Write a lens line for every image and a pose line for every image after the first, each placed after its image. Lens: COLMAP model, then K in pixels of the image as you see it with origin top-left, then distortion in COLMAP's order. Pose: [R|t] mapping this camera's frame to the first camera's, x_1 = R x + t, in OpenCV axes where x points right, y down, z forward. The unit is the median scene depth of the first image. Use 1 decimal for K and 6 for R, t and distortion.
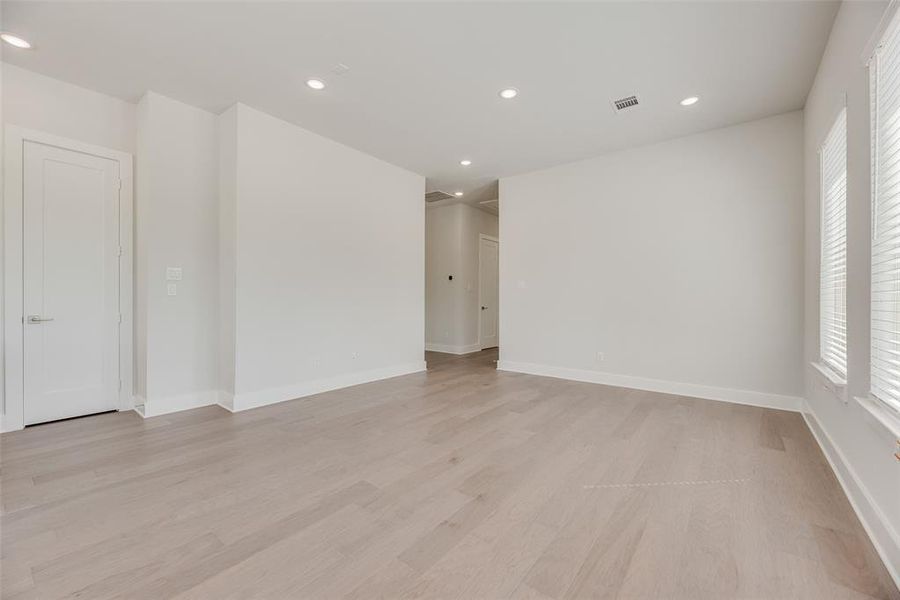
lens RADIAL K [[364.2, 0, 449.8], [0, 364.2, 300.5], [0, 0, 1]] dist [-0.001518, 0.000424]
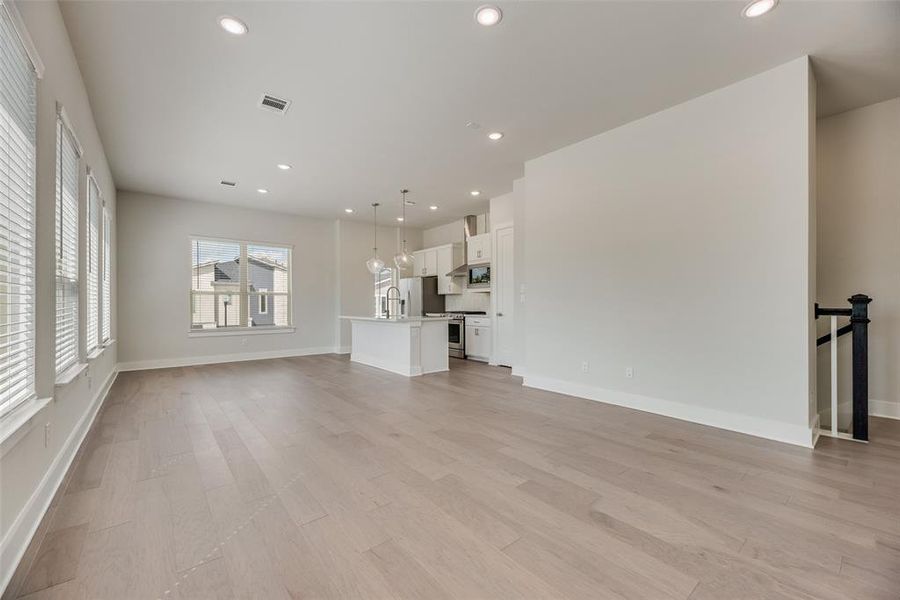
lens RADIAL K [[364.2, 0, 452.3], [0, 364.2, 303.5], [0, 0, 1]] dist [-0.001518, 0.000424]
pose [[-0.218226, -0.008459, -0.975862, 0.788143], [0.001973, 0.999957, -0.009109, 0.004904], [0.975896, -0.003913, -0.218199, 0.982869]]
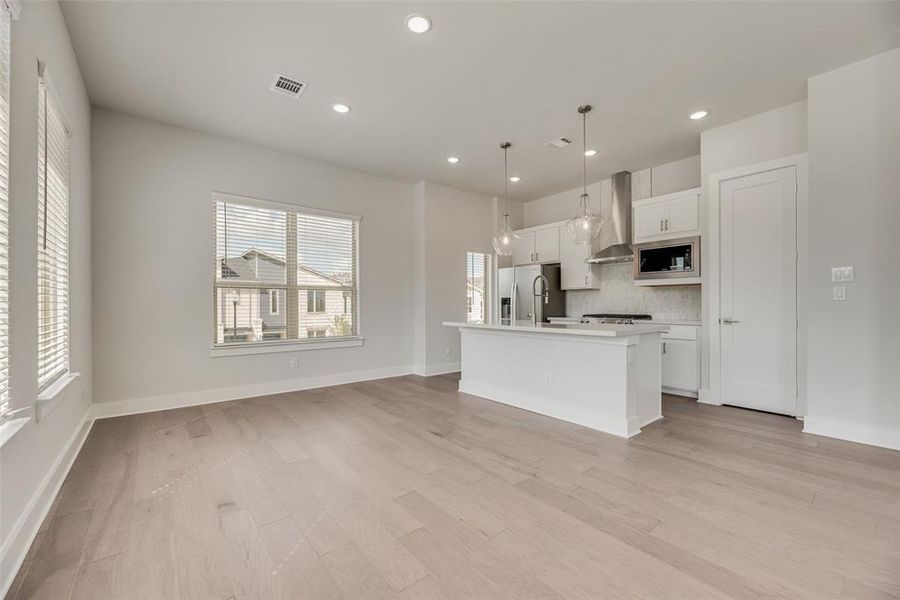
lens RADIAL K [[364.2, 0, 450.0], [0, 364.2, 305.6], [0, 0, 1]] dist [-0.001518, 0.000424]
pose [[-0.224035, -0.003995, -0.974573, 0.244984], [0.001248, 0.999990, -0.004386, 0.001718], [0.974580, -0.002199, -0.224028, 0.288328]]
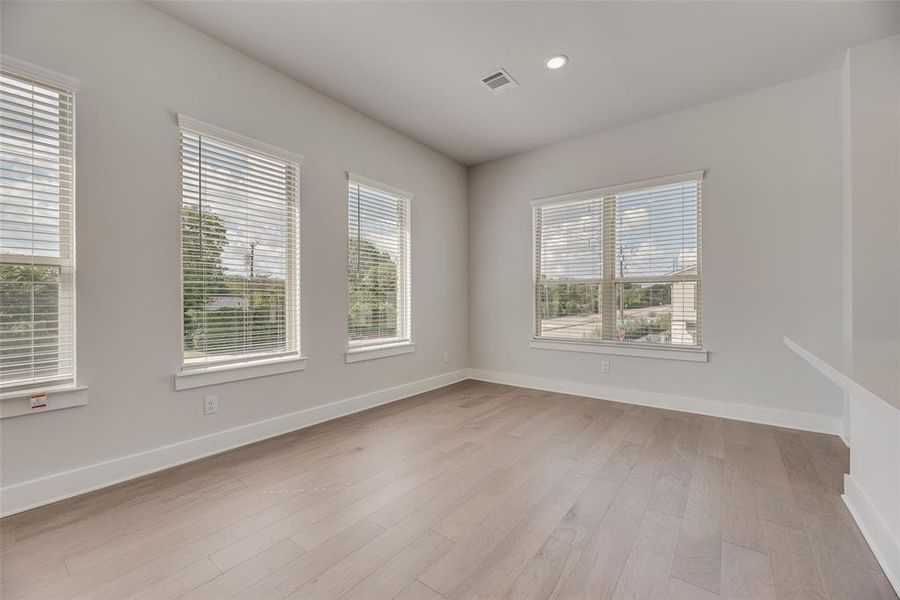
lens RADIAL K [[364.2, 0, 447.4], [0, 364.2, 300.9], [0, 0, 1]] dist [-0.001518, 0.000424]
pose [[-0.999956, -0.003733, -0.008604, -0.371518], [-0.003715, 0.999991, -0.002116, -0.003110], [0.008612, -0.002084, -0.999961, 0.575495]]
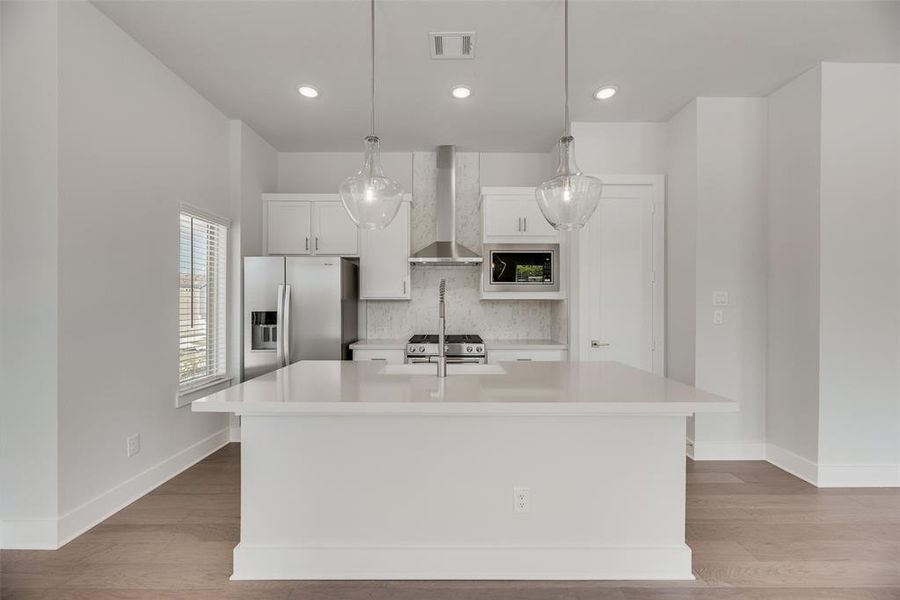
lens RADIAL K [[364.2, 0, 450.3], [0, 364.2, 304.8], [0, 0, 1]] dist [-0.001518, 0.000424]
pose [[0.620677, -0.008862, -0.784016, -0.447483], [0.002629, 0.999954, -0.009221, -0.048810], [0.784062, 0.003662, 0.620672, -0.032100]]
